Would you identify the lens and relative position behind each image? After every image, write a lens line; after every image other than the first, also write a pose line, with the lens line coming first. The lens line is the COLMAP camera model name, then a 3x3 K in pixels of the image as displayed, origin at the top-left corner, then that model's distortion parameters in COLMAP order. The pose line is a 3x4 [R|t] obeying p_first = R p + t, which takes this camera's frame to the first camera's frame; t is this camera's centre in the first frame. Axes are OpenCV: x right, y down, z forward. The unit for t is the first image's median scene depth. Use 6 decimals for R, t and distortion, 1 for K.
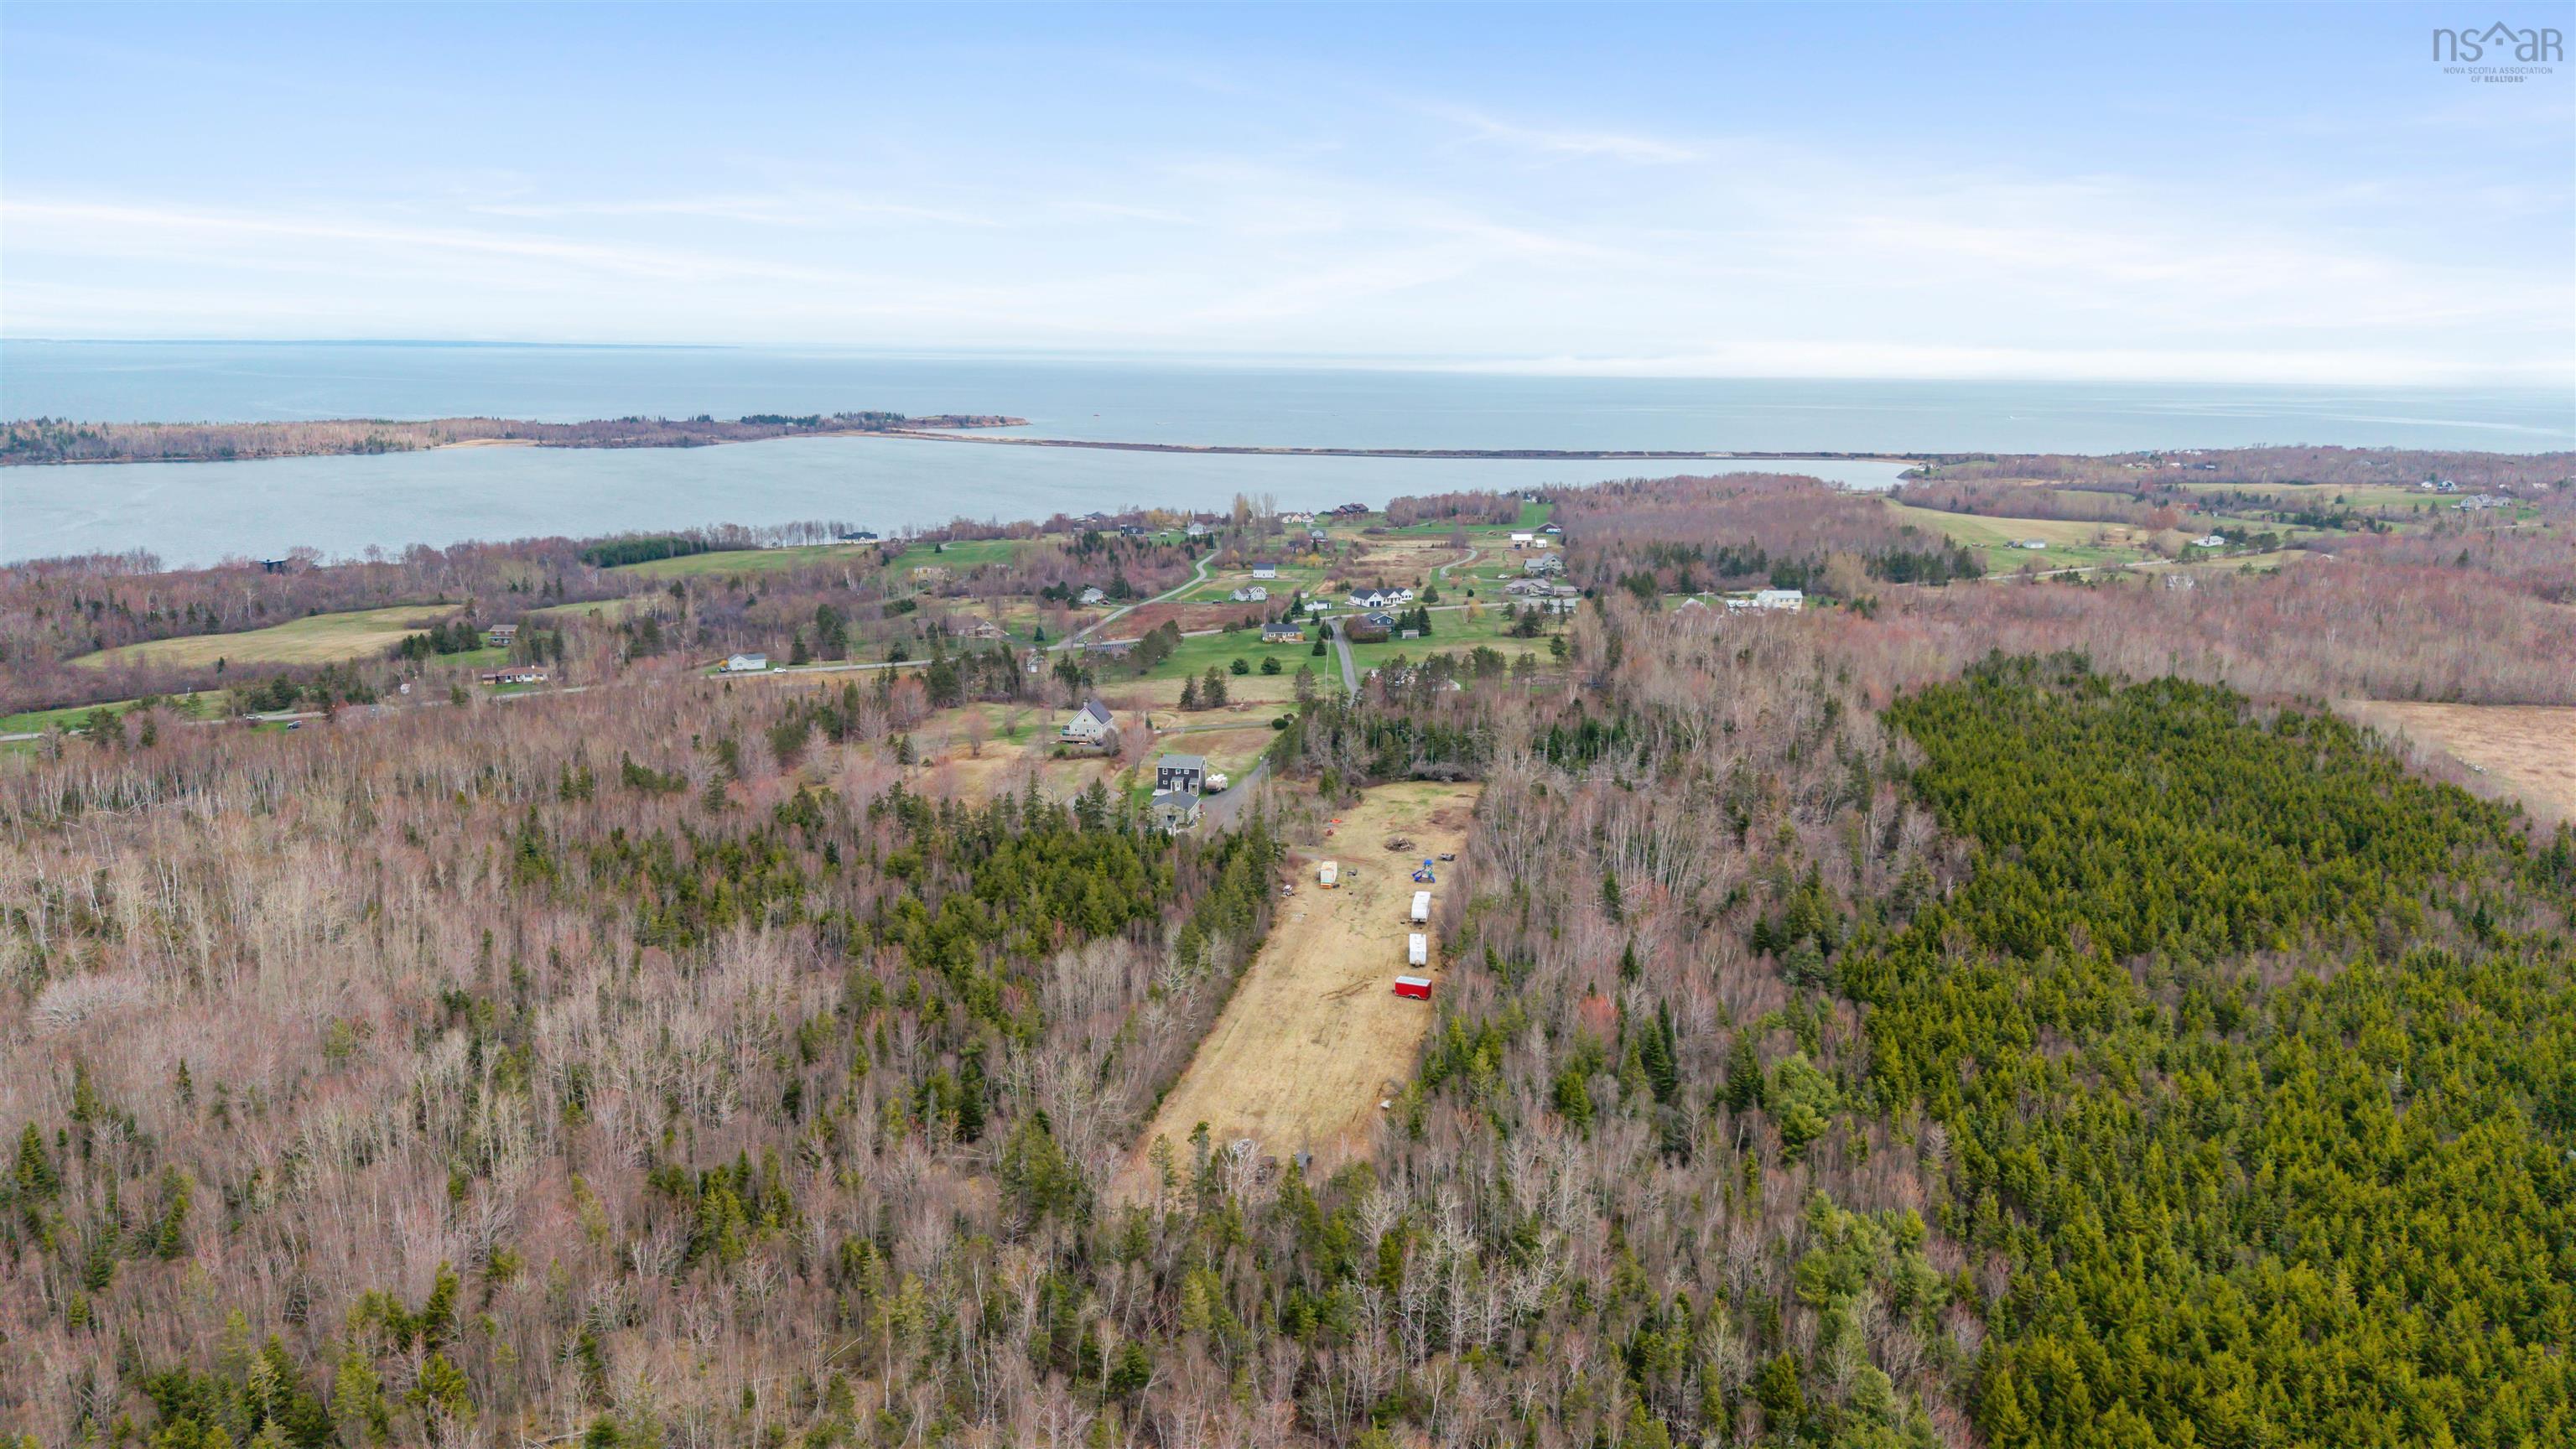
lens RADIAL K [[1703.5, 0, 1283.3], [0, 1703.5, 775.3], [0, 0, 1]] dist [0.050944, -0.077984]
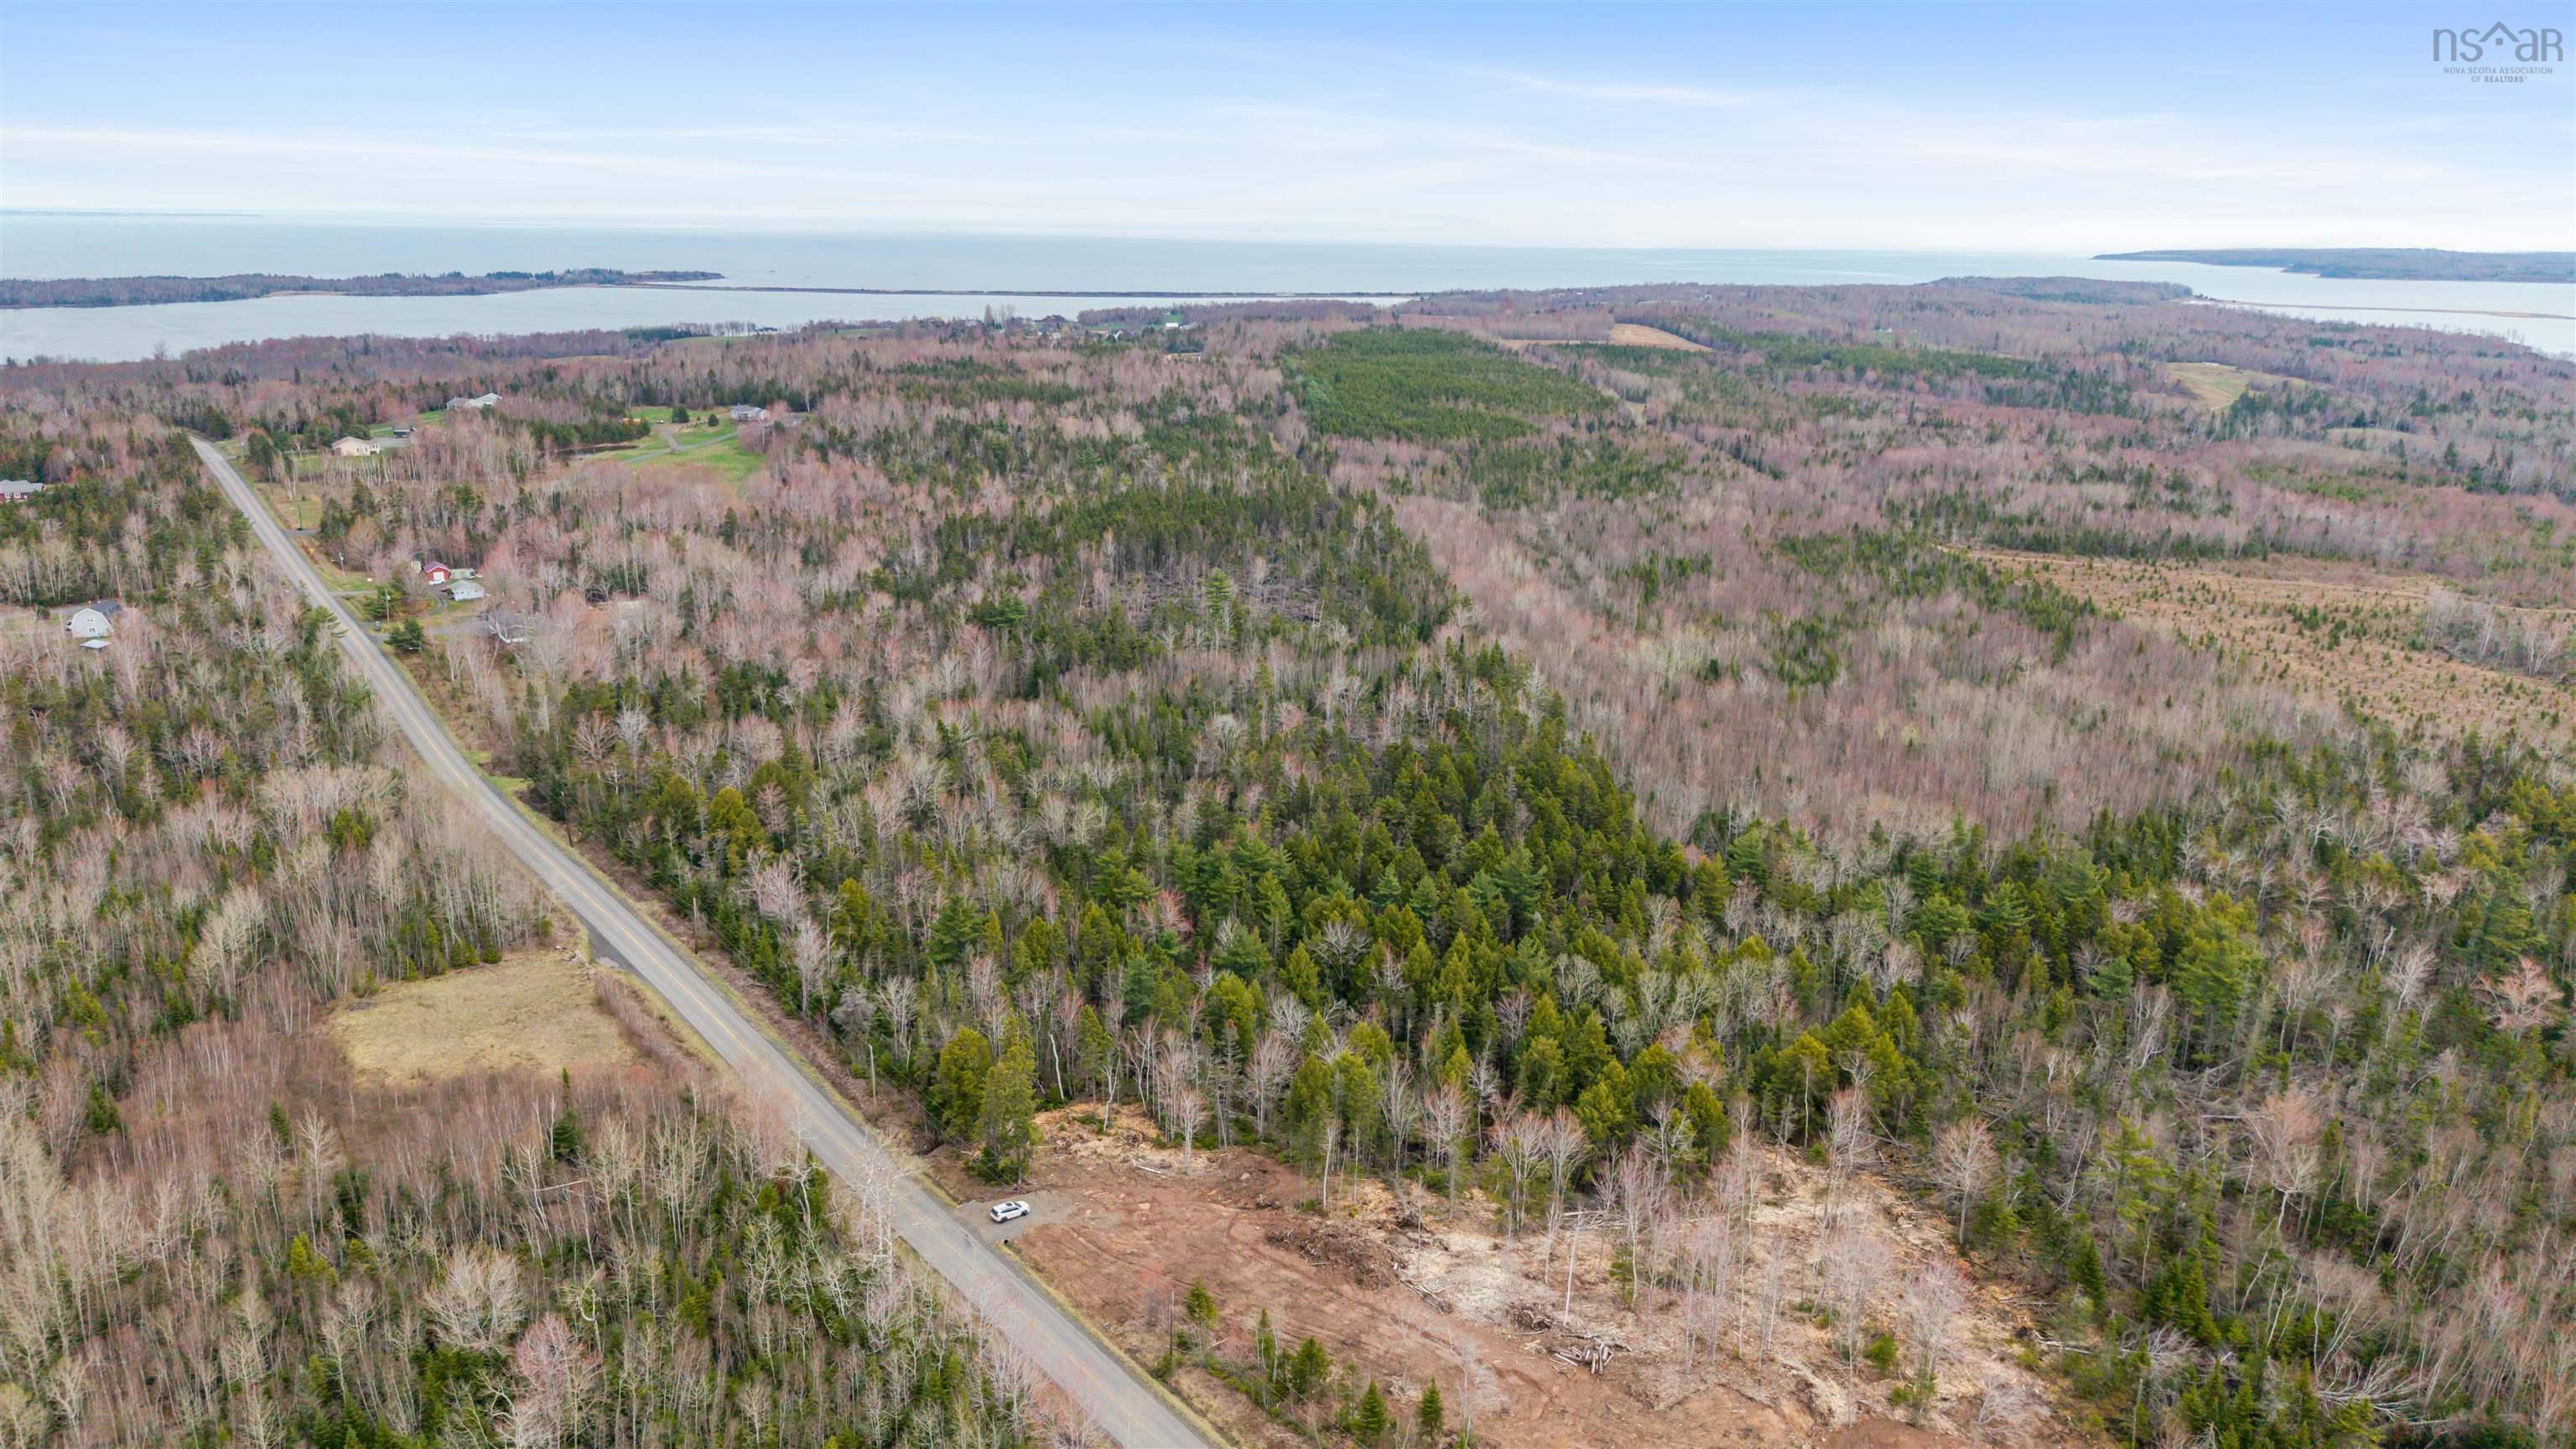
lens RADIAL K [[1759.0, 0, 1288.0], [0, 1759.0, 724.5], [0, 0, 1]] dist [0.031835, -0.035885]
pose [[0.971070, -0.067045, 0.229189, -0.187439], [0.058973, 0.997380, 0.041897, 0.203061], [-0.231398, -0.027169, 0.972480, -0.794544]]
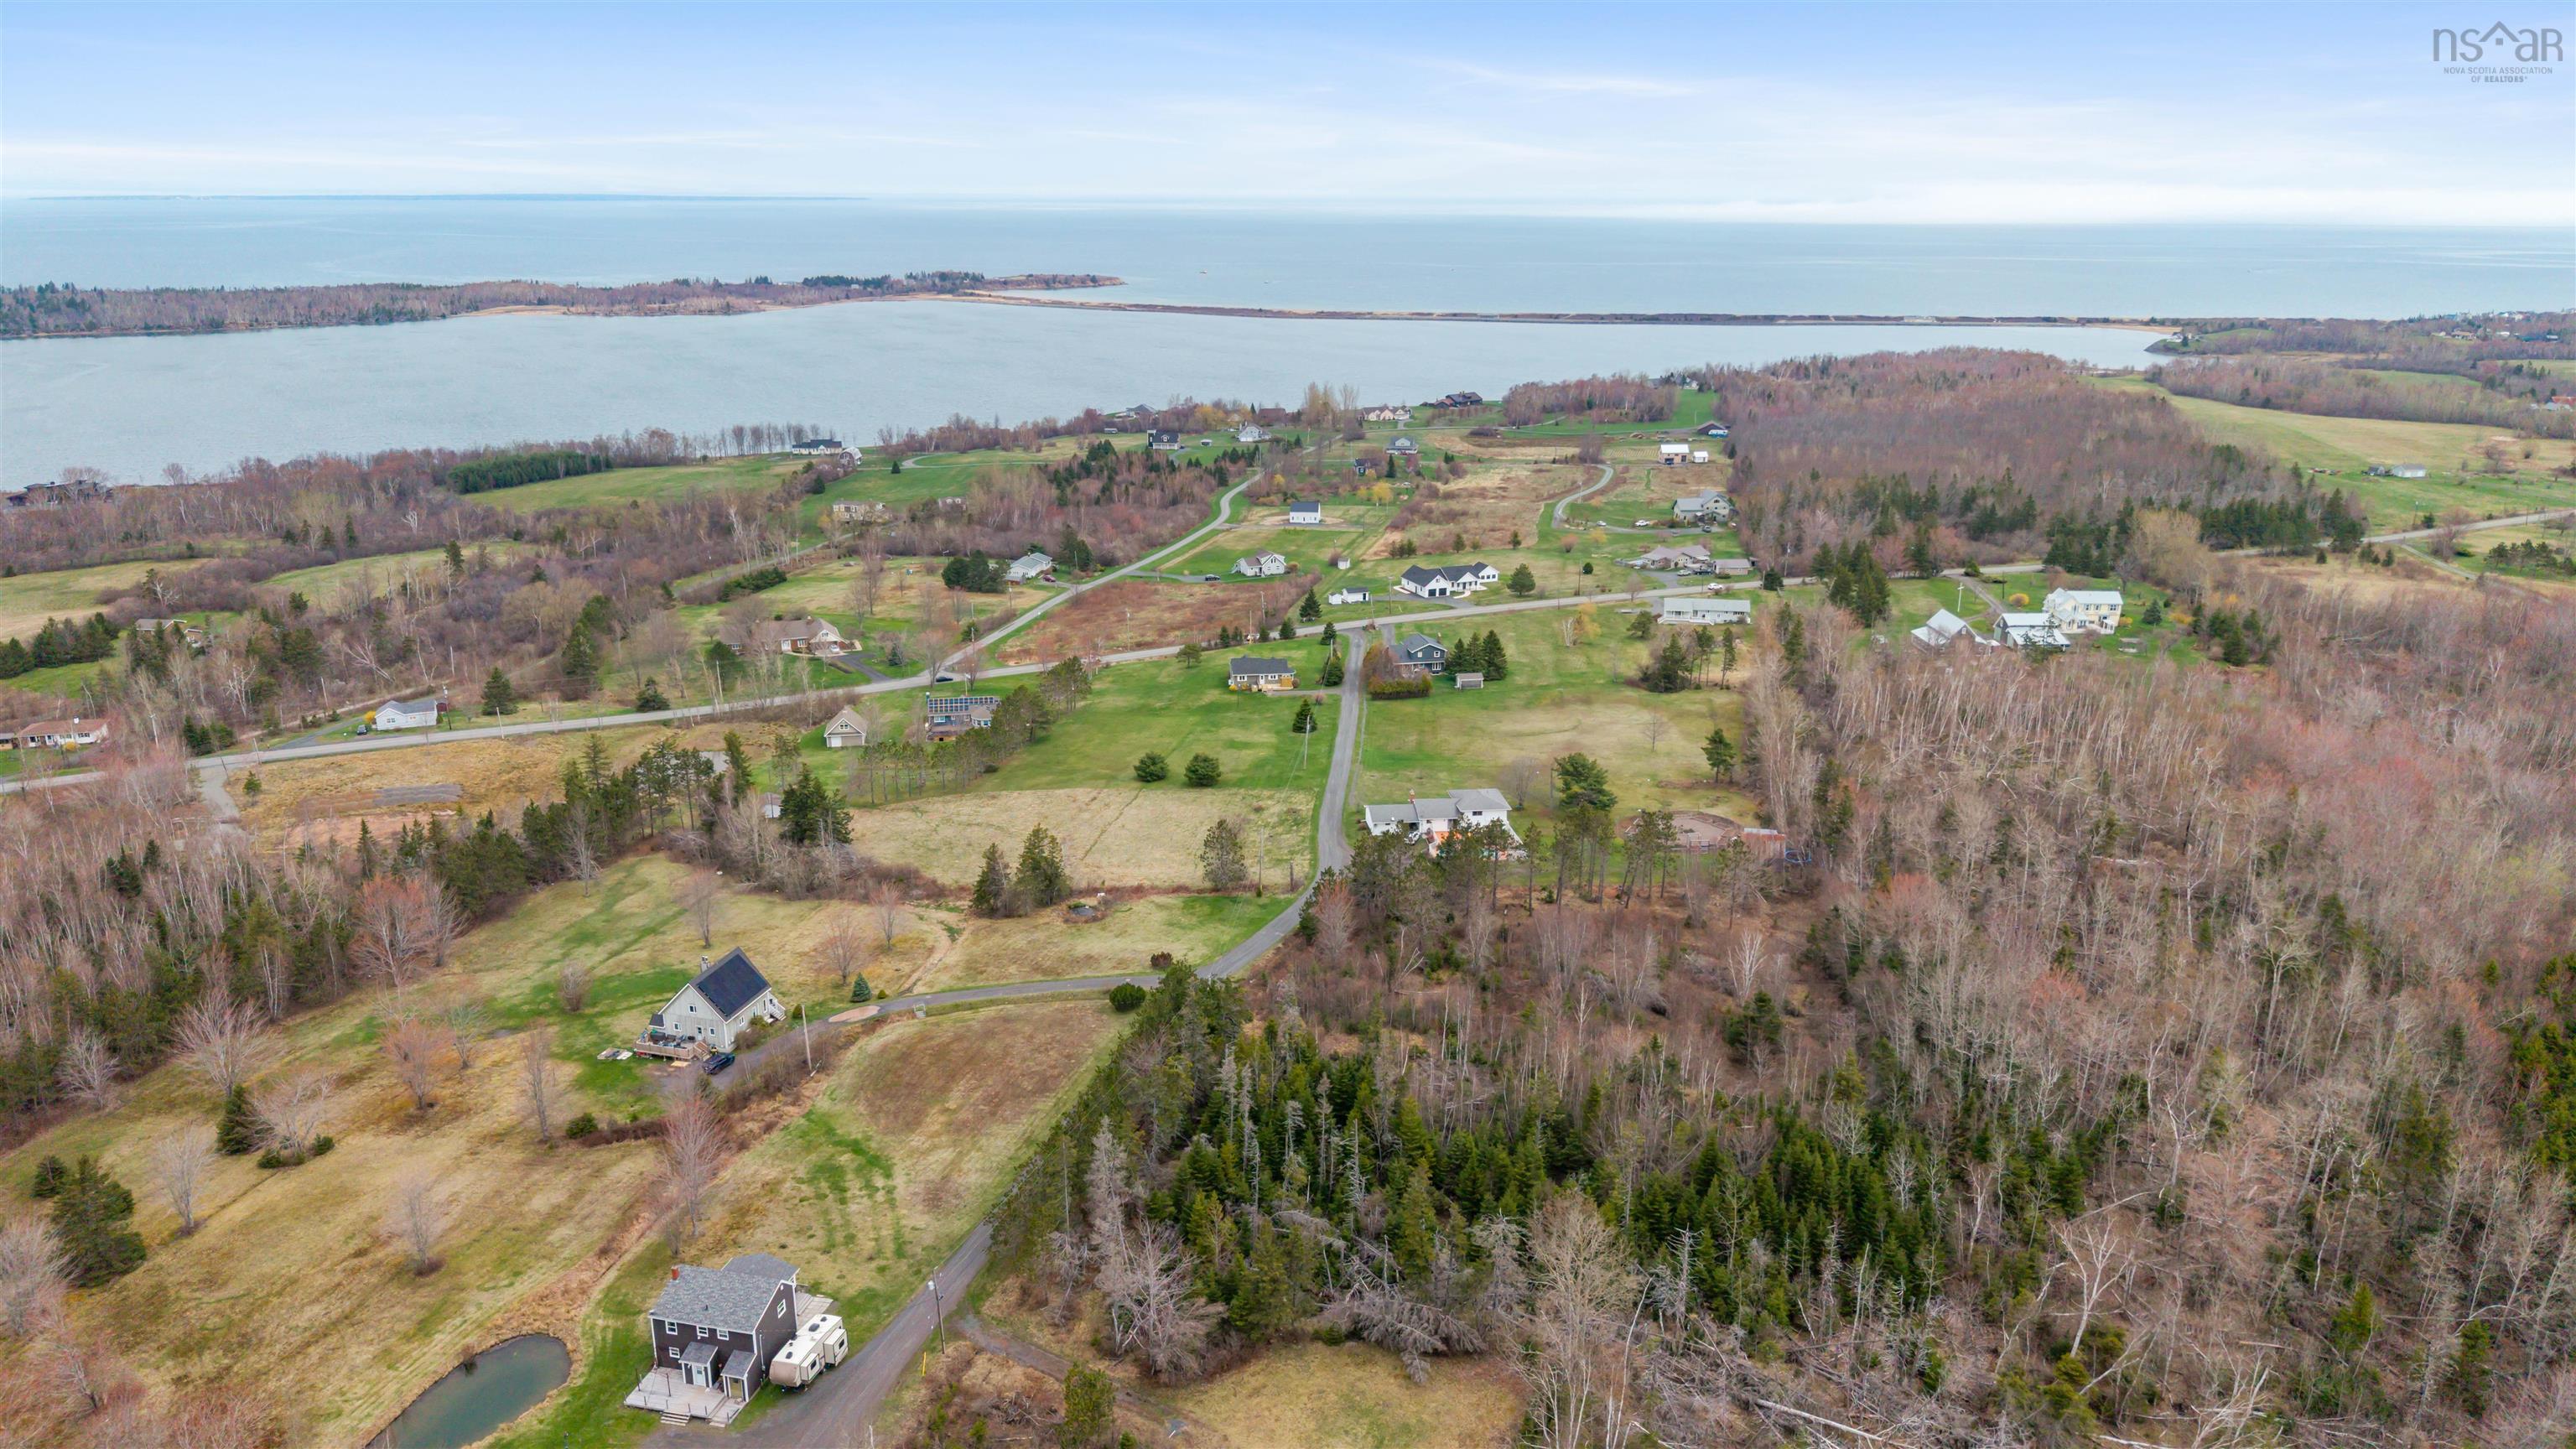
lens RADIAL K [[1749.7, 0, 1288.0], [0, 1749.7, 724.5], [0, 0, 1]] dist [0.010430, -0.005717]
pose [[0.996682, 0.015925, -0.079816, 0.035099], [-0.012001, 0.998706, 0.049413, -0.056710], [0.080500, -0.048291, 0.995584, 0.222460]]
